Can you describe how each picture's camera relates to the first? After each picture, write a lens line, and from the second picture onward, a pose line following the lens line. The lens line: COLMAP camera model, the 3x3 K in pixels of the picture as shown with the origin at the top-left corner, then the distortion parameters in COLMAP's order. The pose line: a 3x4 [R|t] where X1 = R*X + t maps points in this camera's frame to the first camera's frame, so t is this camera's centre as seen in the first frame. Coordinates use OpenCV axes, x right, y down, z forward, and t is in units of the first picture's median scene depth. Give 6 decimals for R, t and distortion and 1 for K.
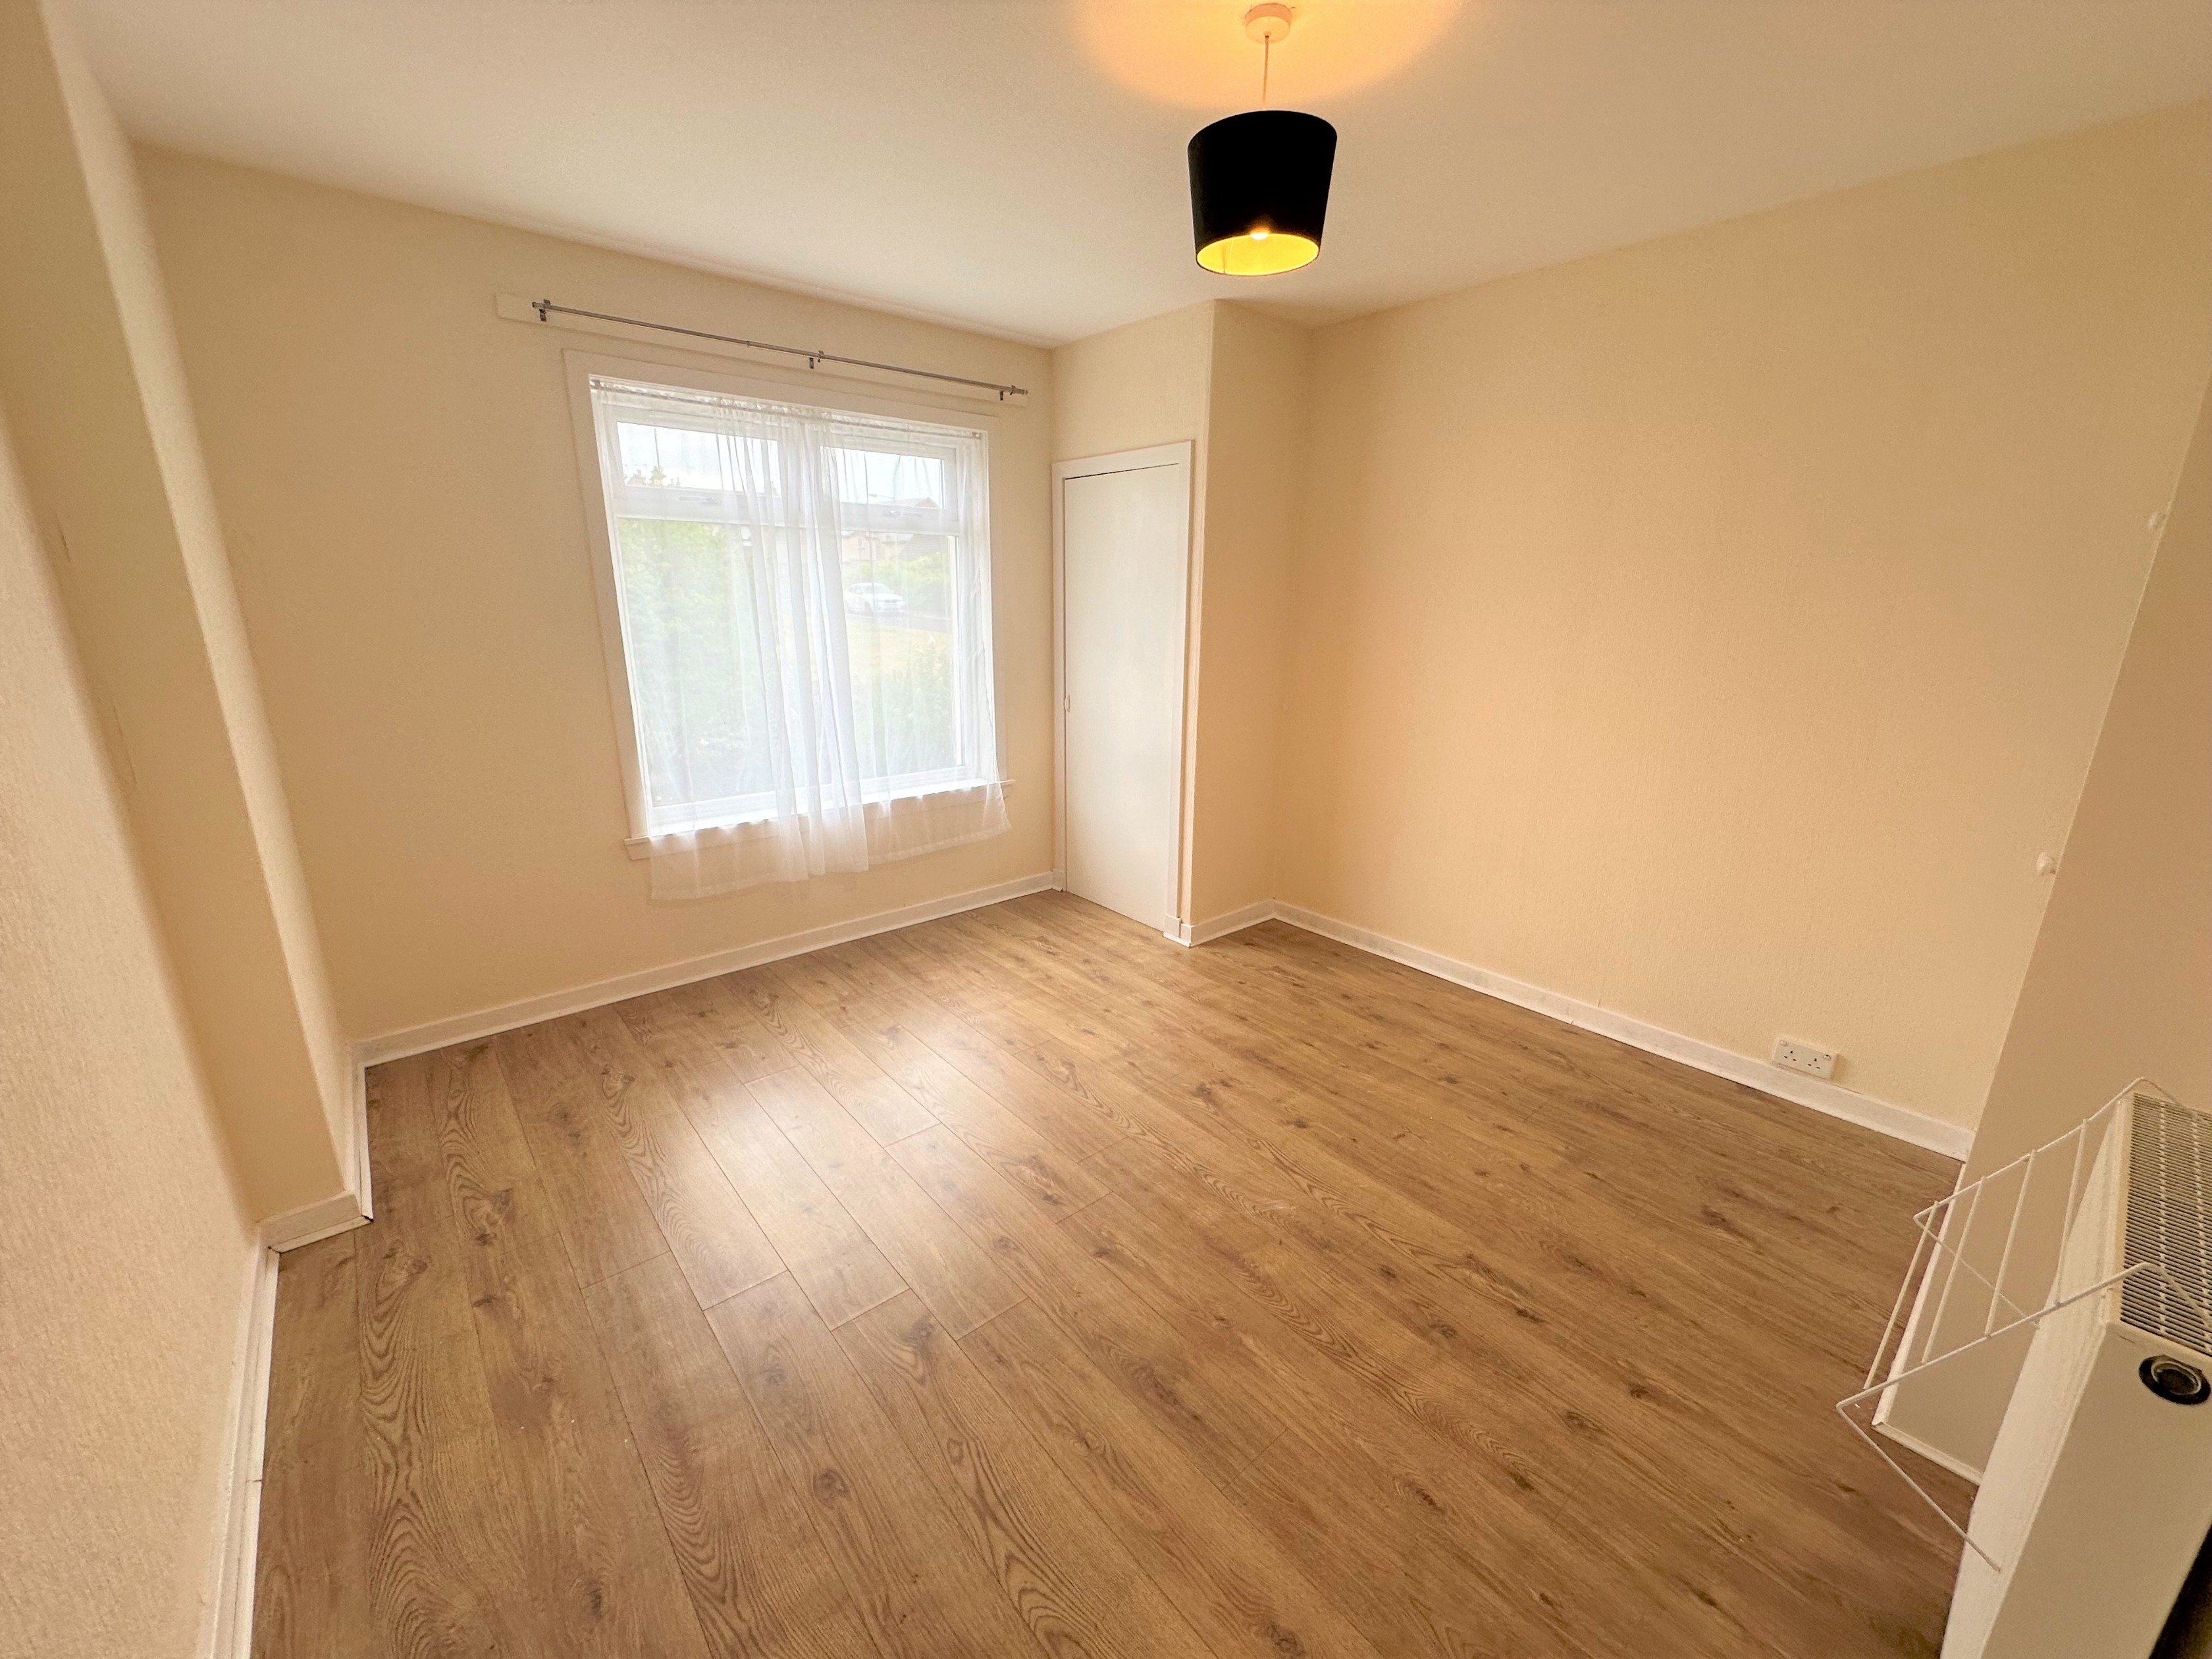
lens RADIAL K [[875.2, 0, 1123.6], [0, 875.2, 826.8], [0, 0, 1]] dist [-0.000814, -0.000048]
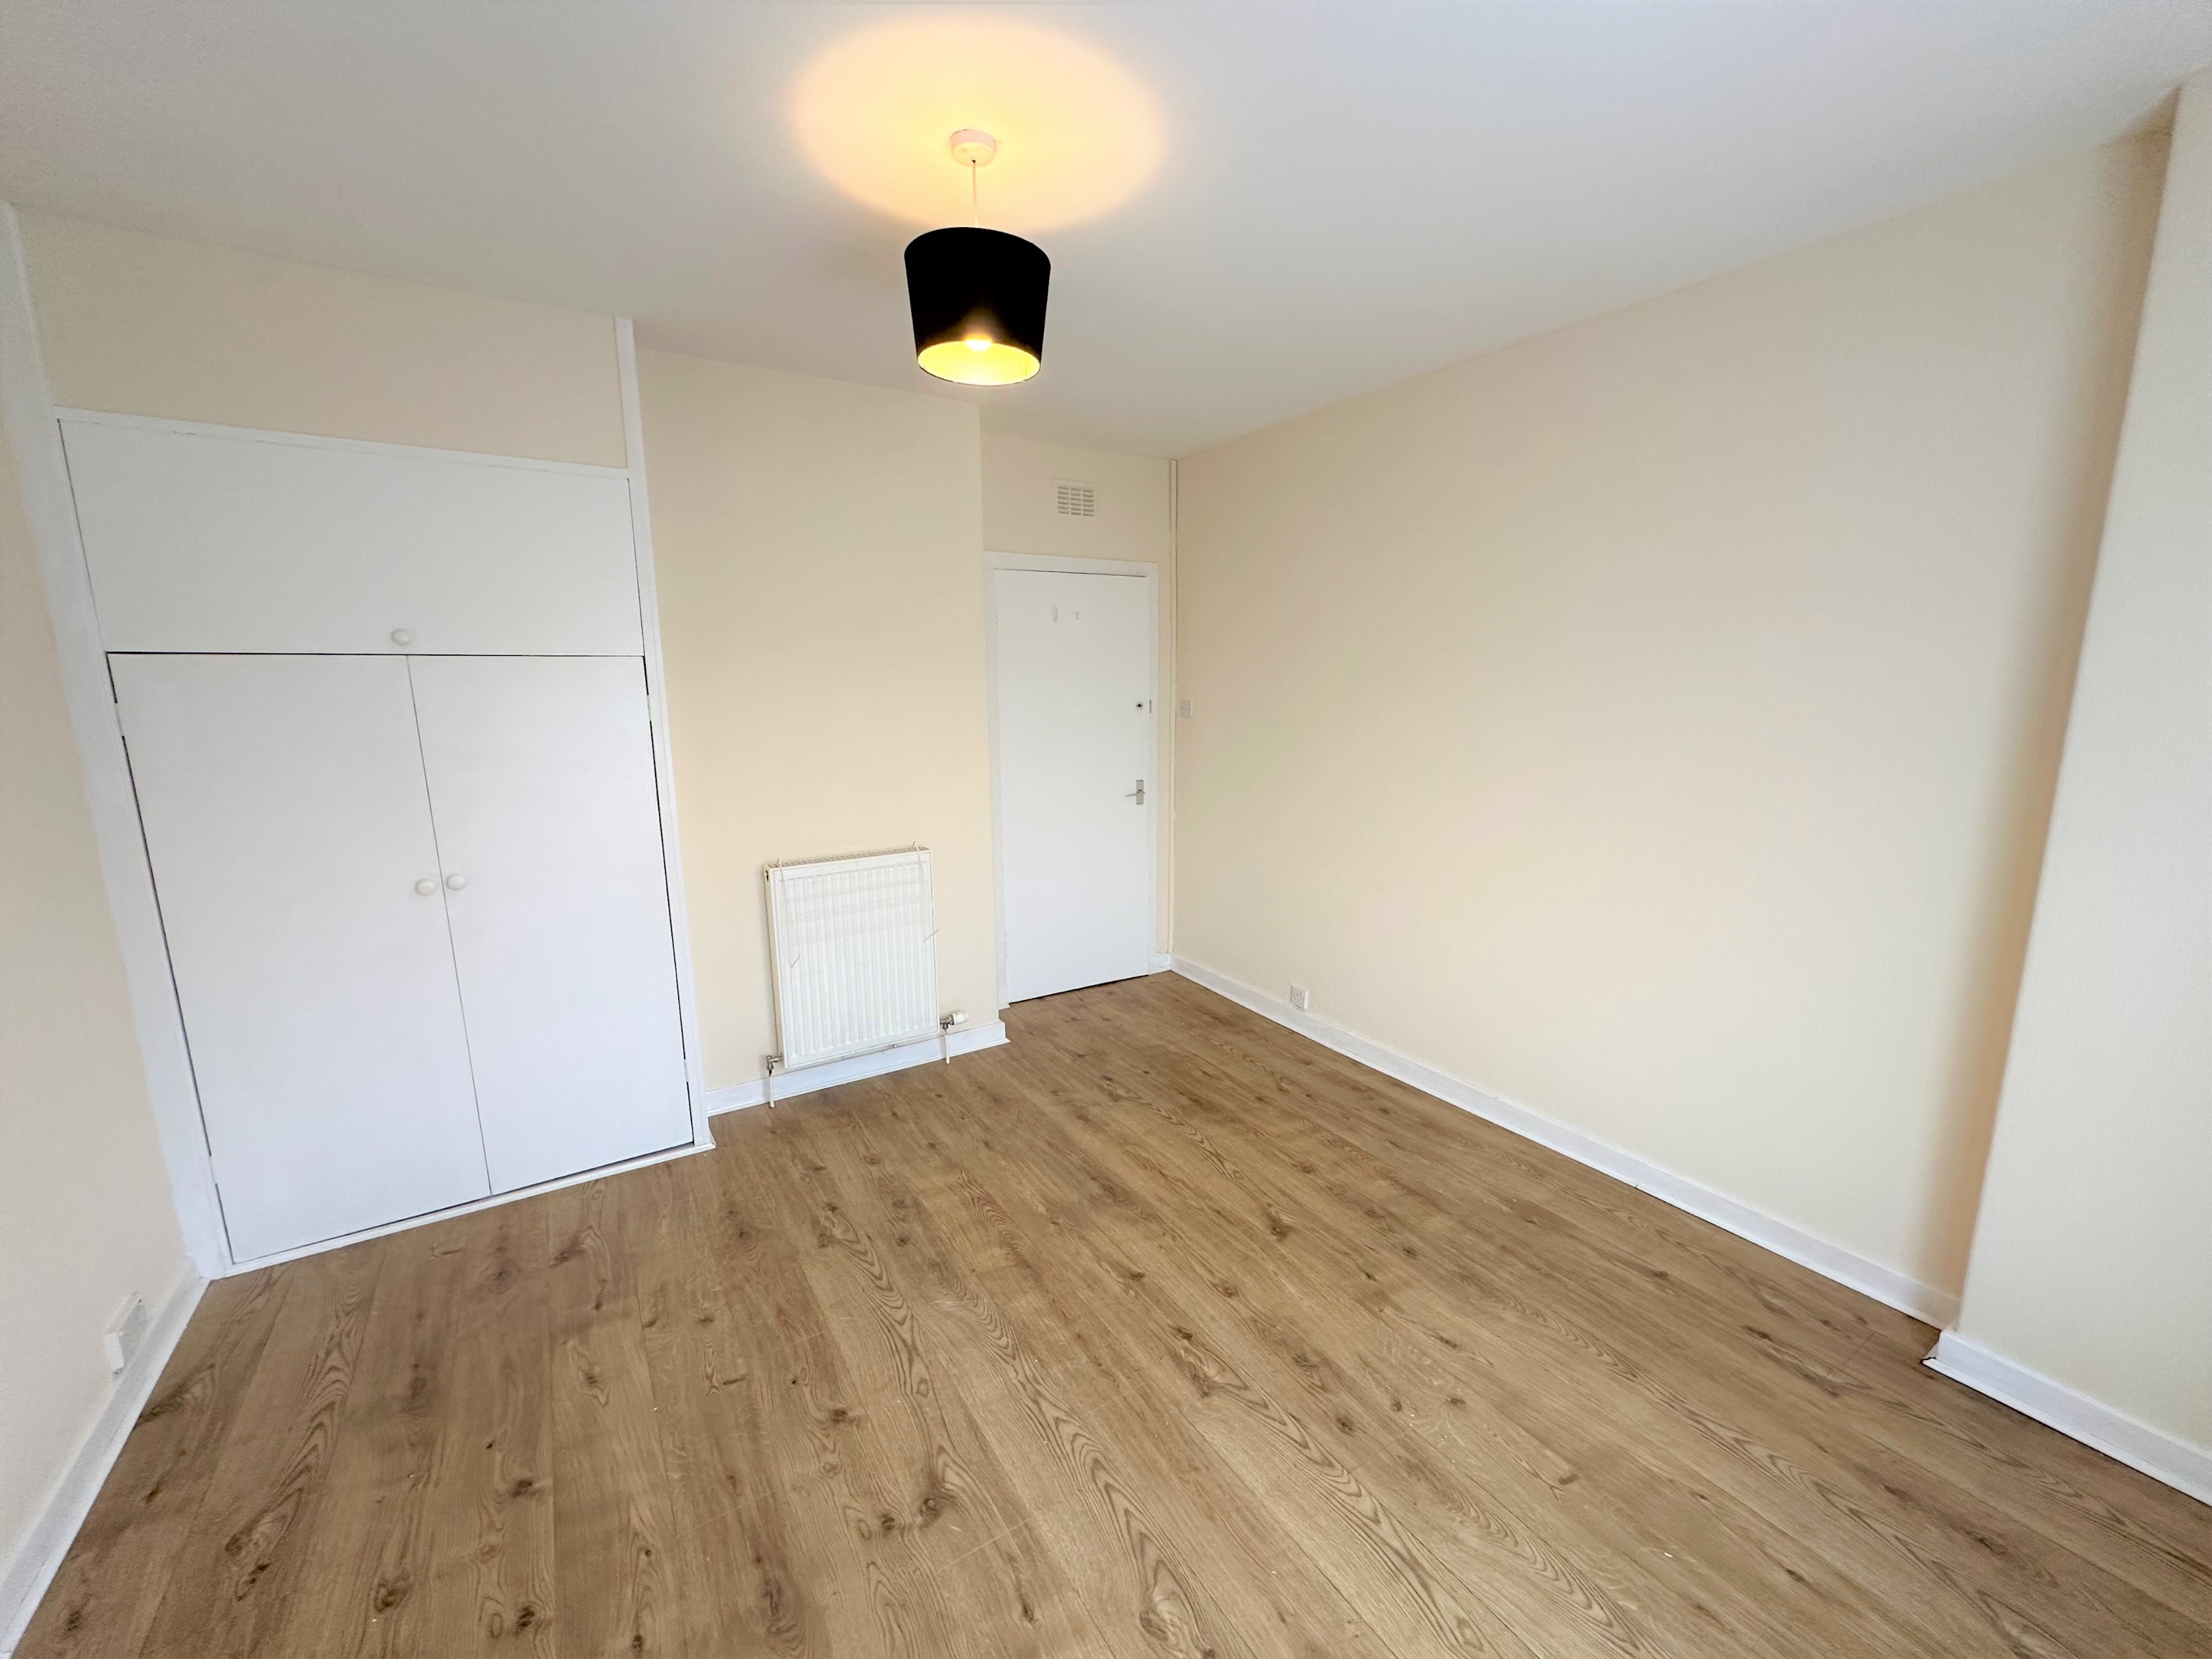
lens RADIAL K [[875.2, 0, 1123.6], [0, 875.2, 826.8], [0, 0, 1]] dist [-0.000814, -0.000048]
pose [[-0.990247, -0.025819, 0.136910, -0.146406], [0.035604, 0.903157, 0.427833, -0.502130], [-0.134697, 0.428534, -0.893429, 1.773555]]
